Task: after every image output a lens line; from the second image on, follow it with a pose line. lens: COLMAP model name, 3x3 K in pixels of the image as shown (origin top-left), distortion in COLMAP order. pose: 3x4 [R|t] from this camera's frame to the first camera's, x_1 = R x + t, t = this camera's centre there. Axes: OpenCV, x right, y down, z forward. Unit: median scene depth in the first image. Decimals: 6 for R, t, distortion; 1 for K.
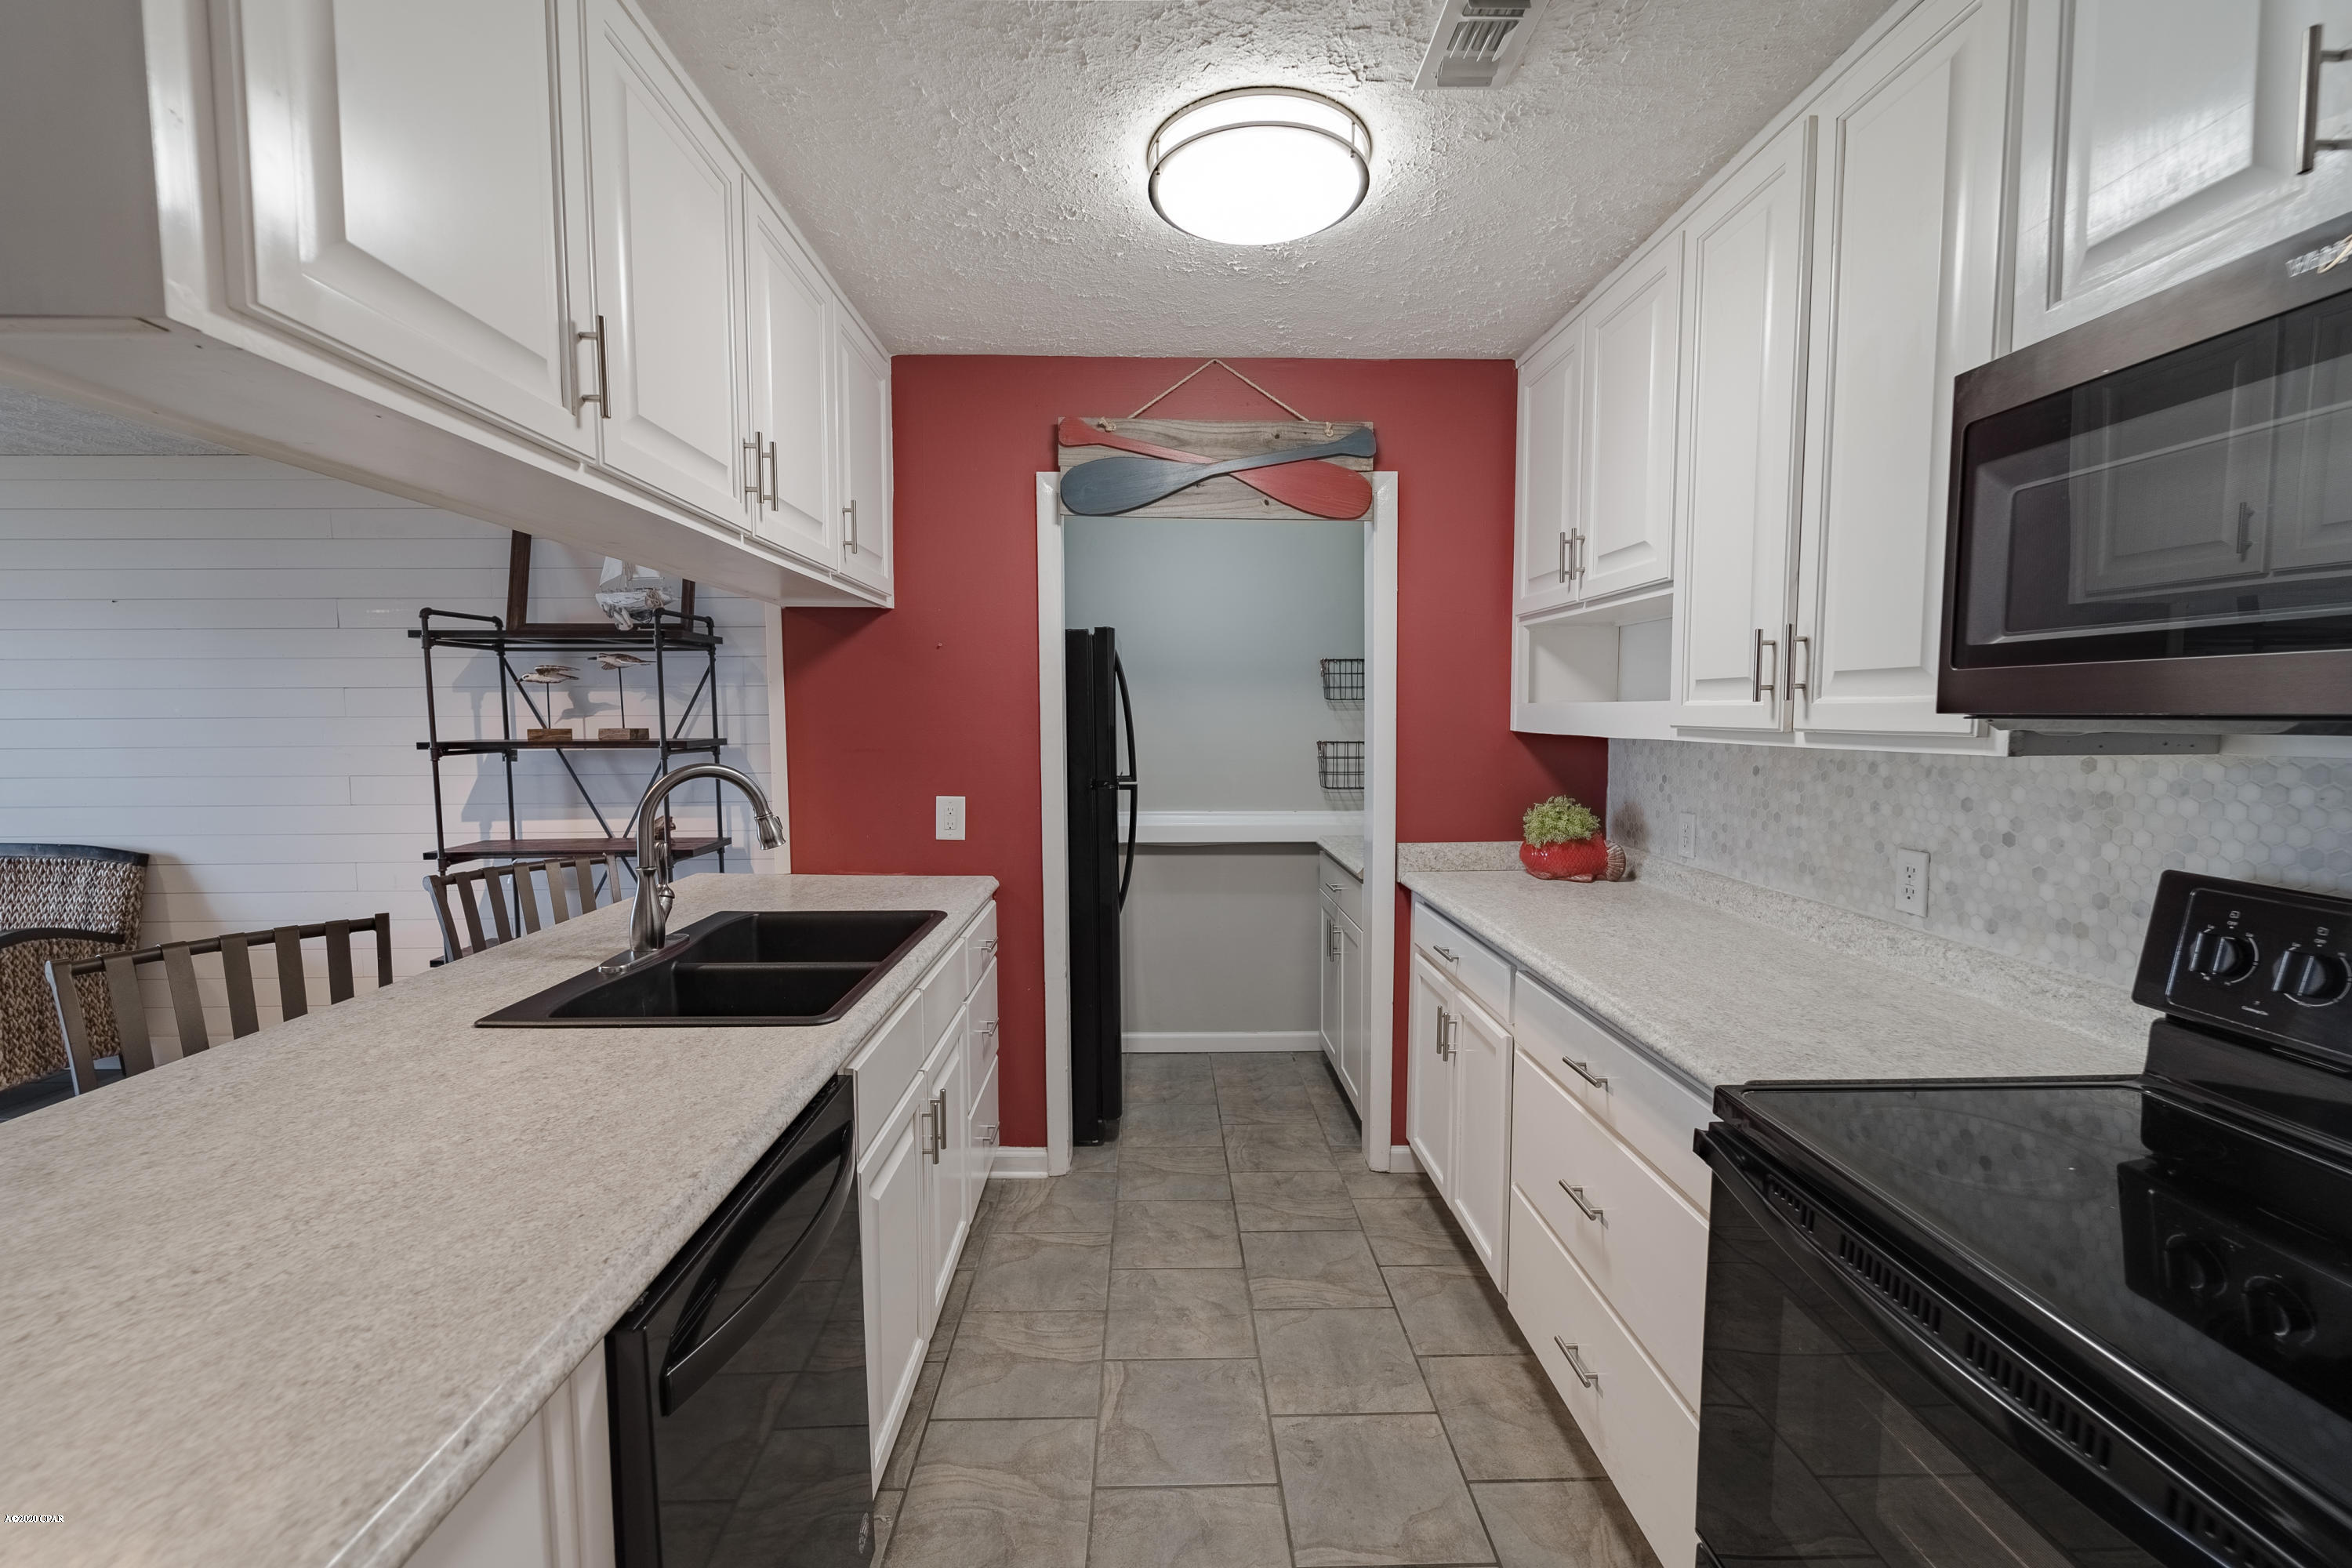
lens RADIAL K [[951.7, 0, 1170.6], [0, 951.7, 785.5], [0, 0, 1]] dist [0.004388, -0.002681]
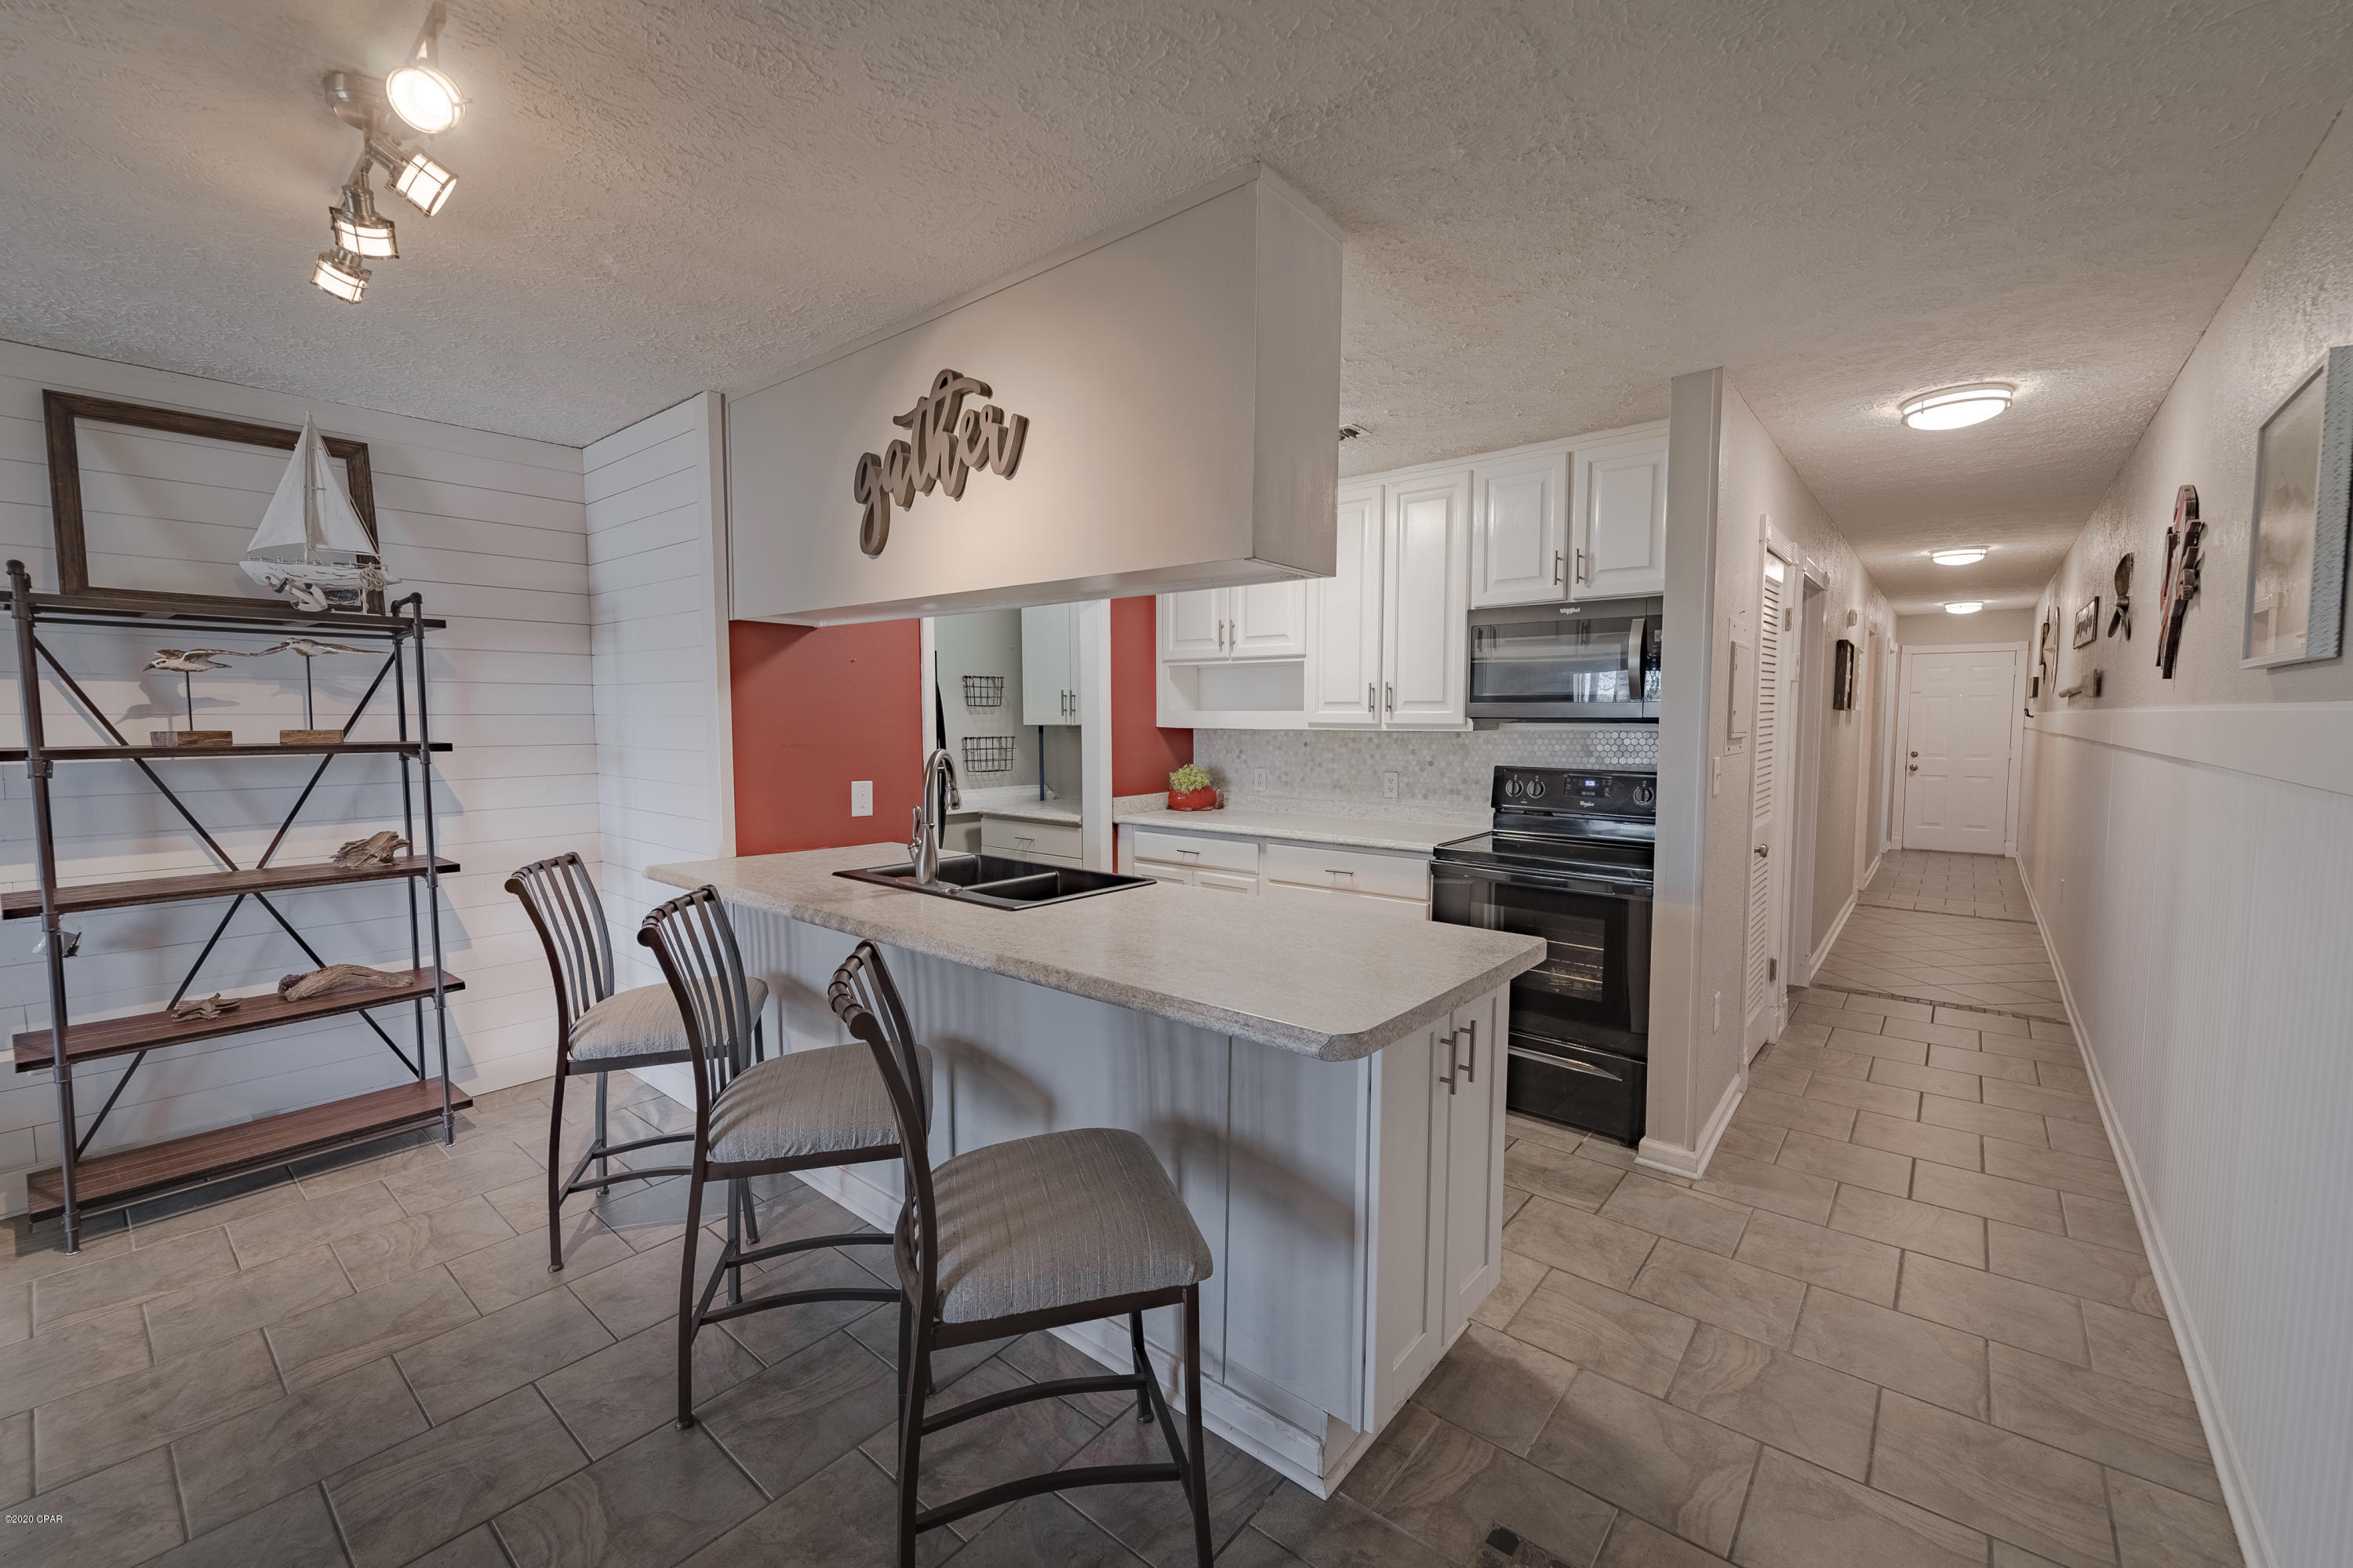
lens RADIAL K [[952.1, 0, 1178.0], [0, 952.1, 783.4], [0, 0, 1]] dist [0.004388, -0.002681]
pose [[0.653451, -0.048097, 0.755439, -0.950839], [0.053412, 0.998422, 0.017366, 0.015715], [-0.755082, 0.029001, 0.654989, -0.137147]]
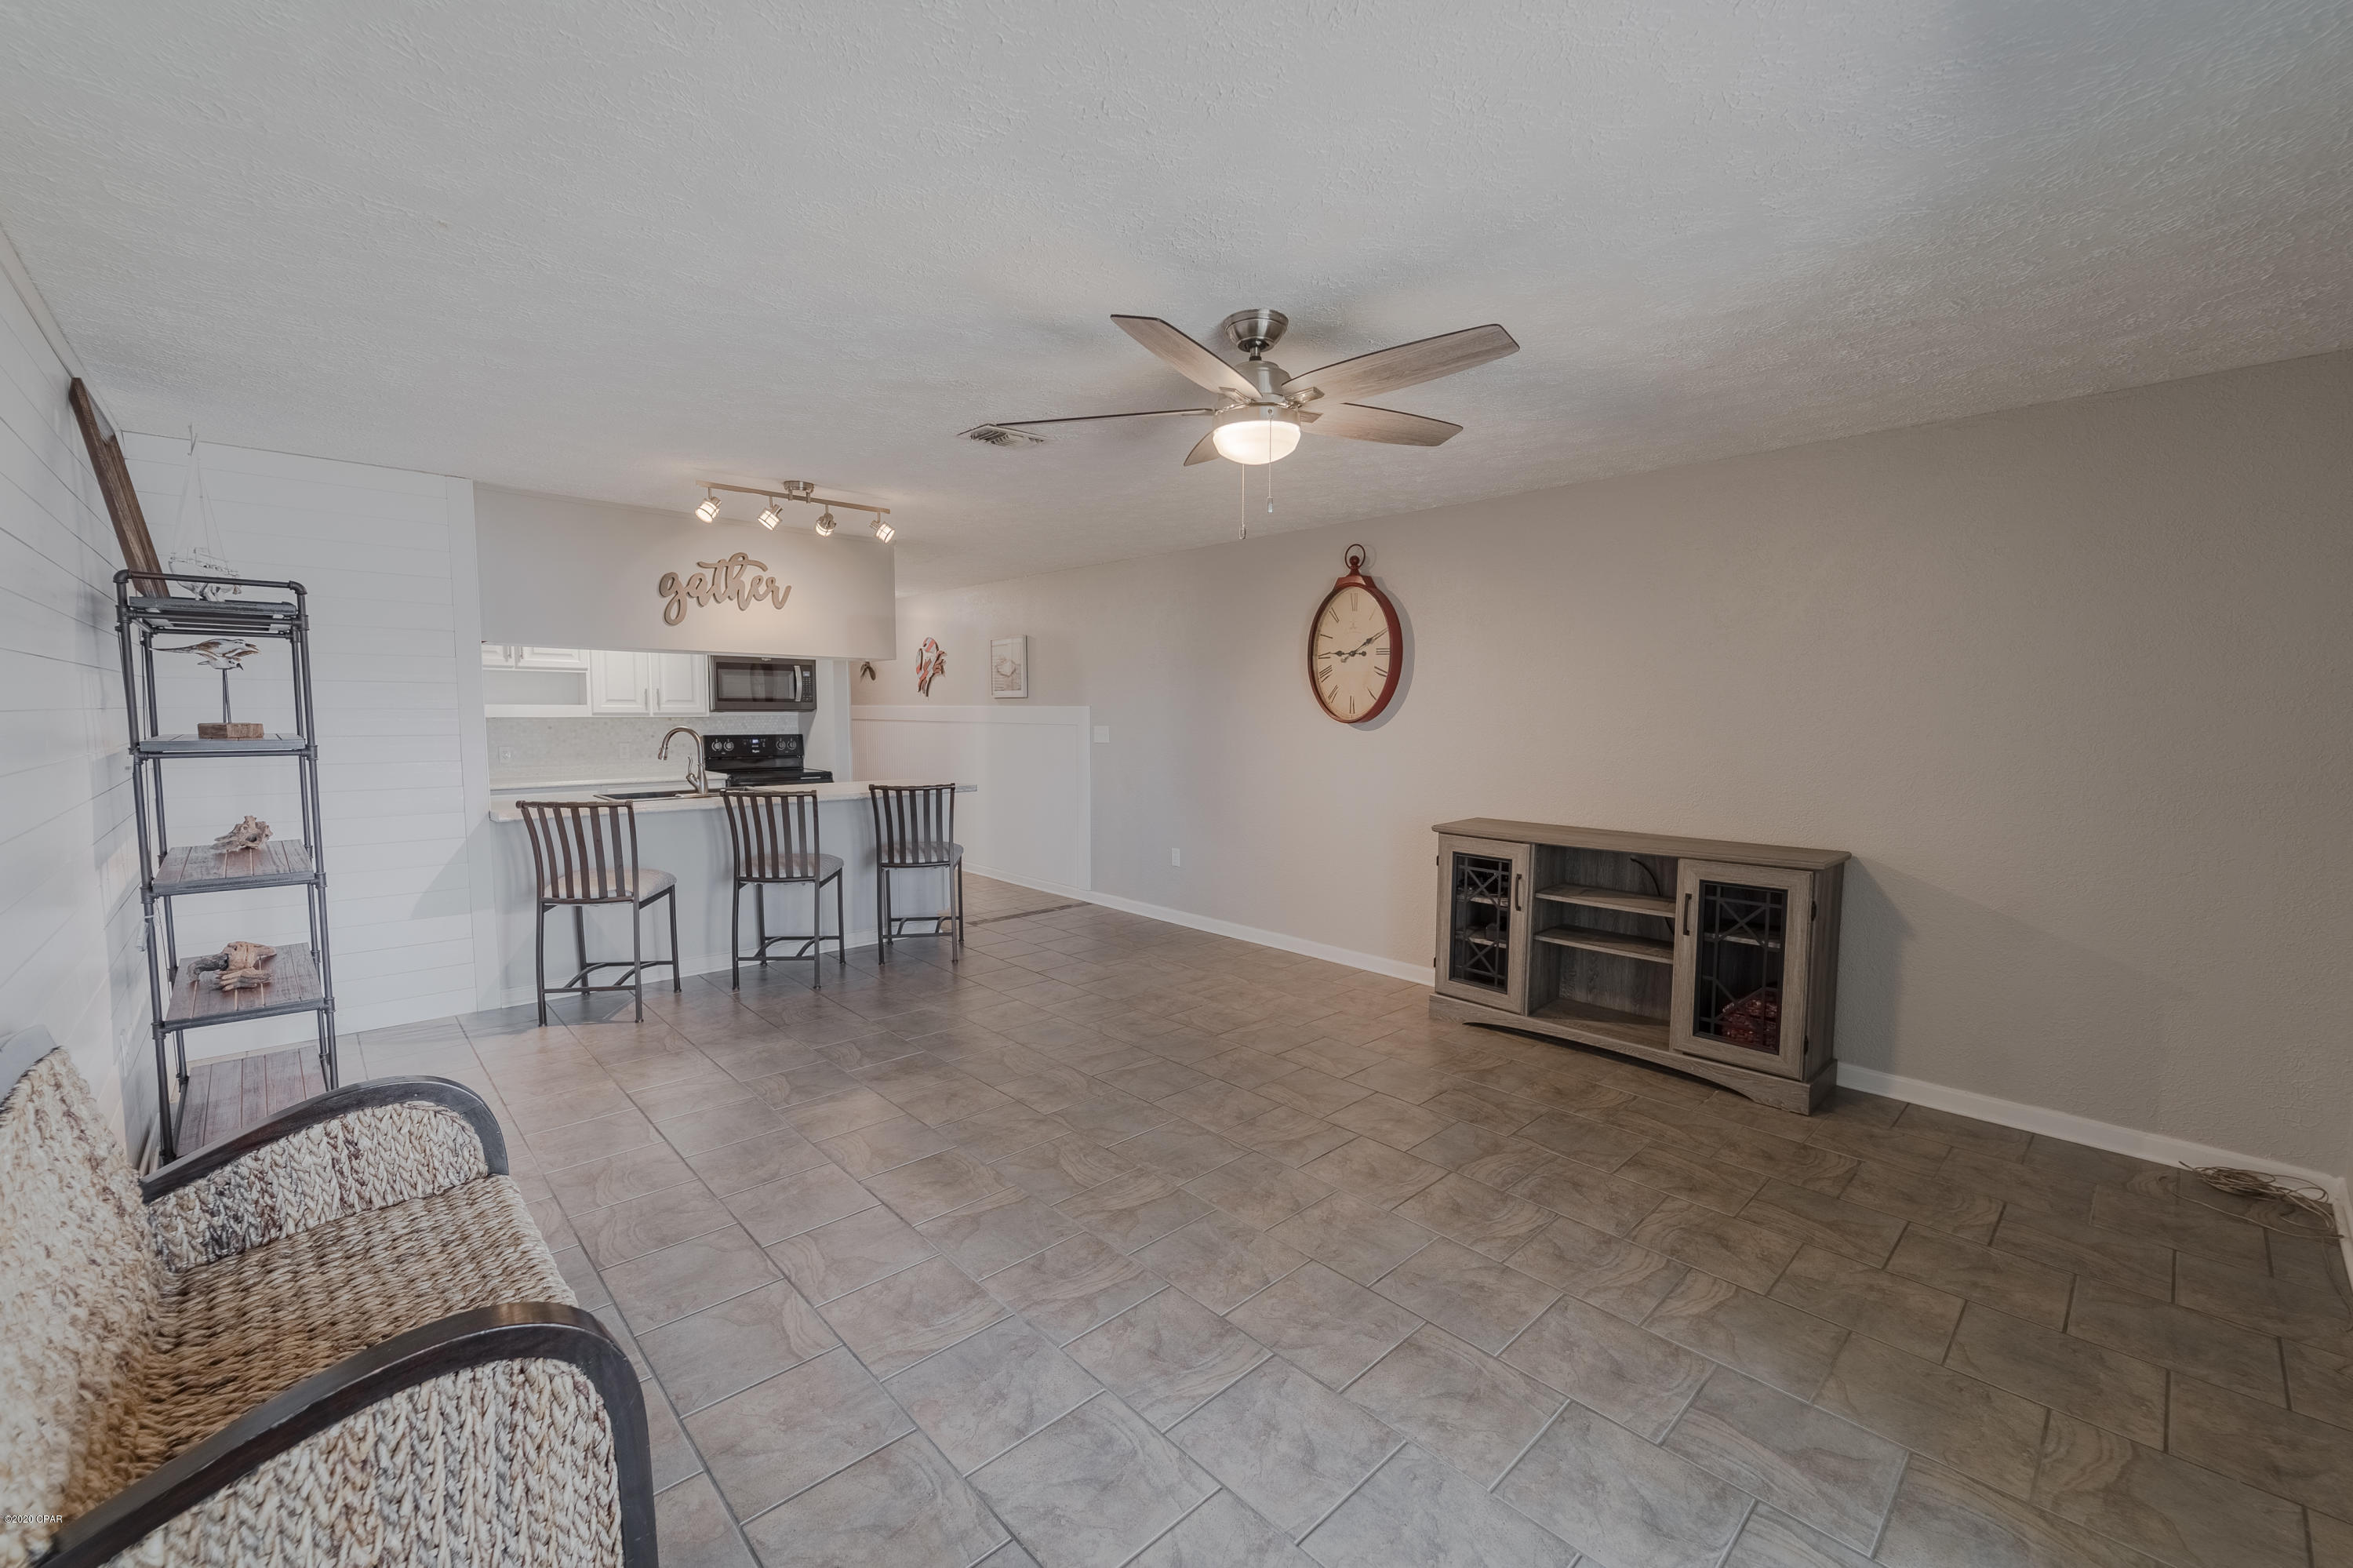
lens RADIAL K [[952.1, 0, 1180.7], [0, 952.1, 782.5], [0, 0, 1]] dist [0.004388, -0.002681]
pose [[-0.670614, -0.054295, 0.739817, -2.450276], [0.058029, 0.990422, 0.125288, -0.087404], [-0.739533, 0.126951, -0.661040, 1.251807]]
